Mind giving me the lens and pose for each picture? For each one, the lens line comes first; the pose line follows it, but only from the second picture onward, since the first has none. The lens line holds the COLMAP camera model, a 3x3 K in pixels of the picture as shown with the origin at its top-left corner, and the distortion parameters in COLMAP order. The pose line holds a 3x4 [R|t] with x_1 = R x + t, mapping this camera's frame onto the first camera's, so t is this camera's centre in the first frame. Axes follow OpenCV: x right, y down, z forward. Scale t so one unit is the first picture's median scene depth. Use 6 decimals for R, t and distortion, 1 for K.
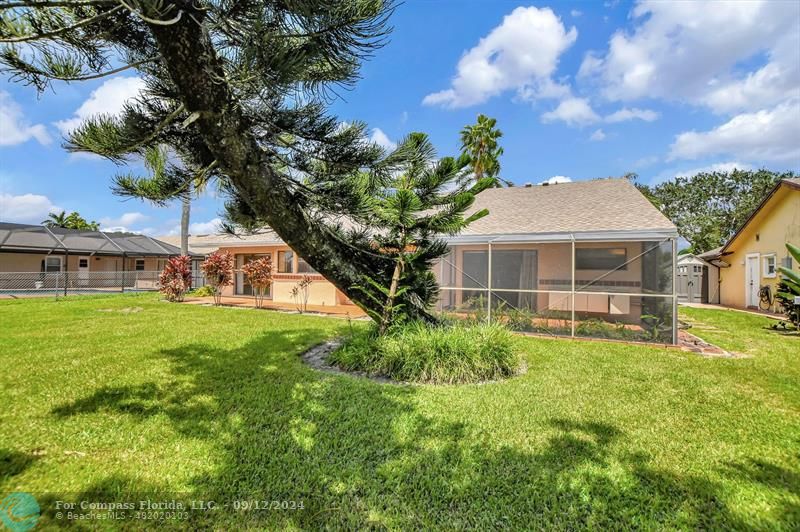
lens RADIAL K [[362.0, 0, 397.0], [0, 362.0, 272.1], [0, 0, 1]] dist [-0.015584, 0.000269]
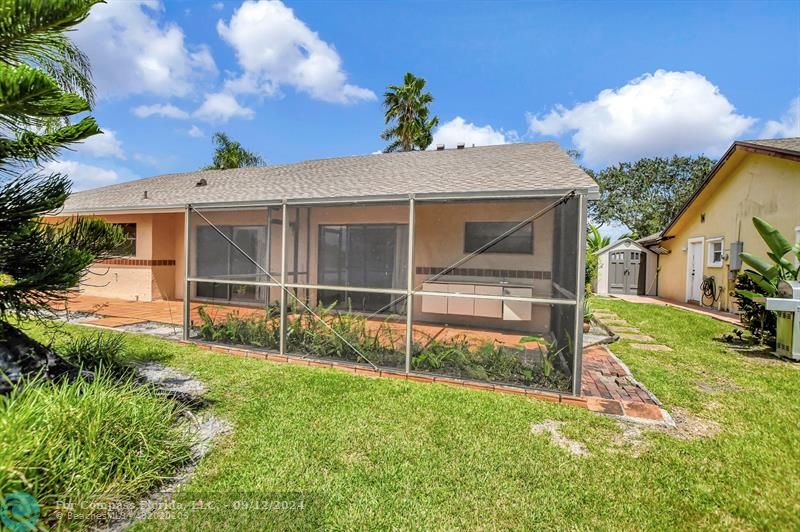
lens RADIAL K [[370.0, 0, 387.0], [0, 370.0, 270.4], [0, 0, 1]] dist [-0.021019, -0.000179]
pose [[0.995236, 0.008668, 0.097114, 0.172717], [-0.012268, 0.999257, 0.036532, 0.001589], [-0.096725, -0.037549, 0.994603, 0.193437]]
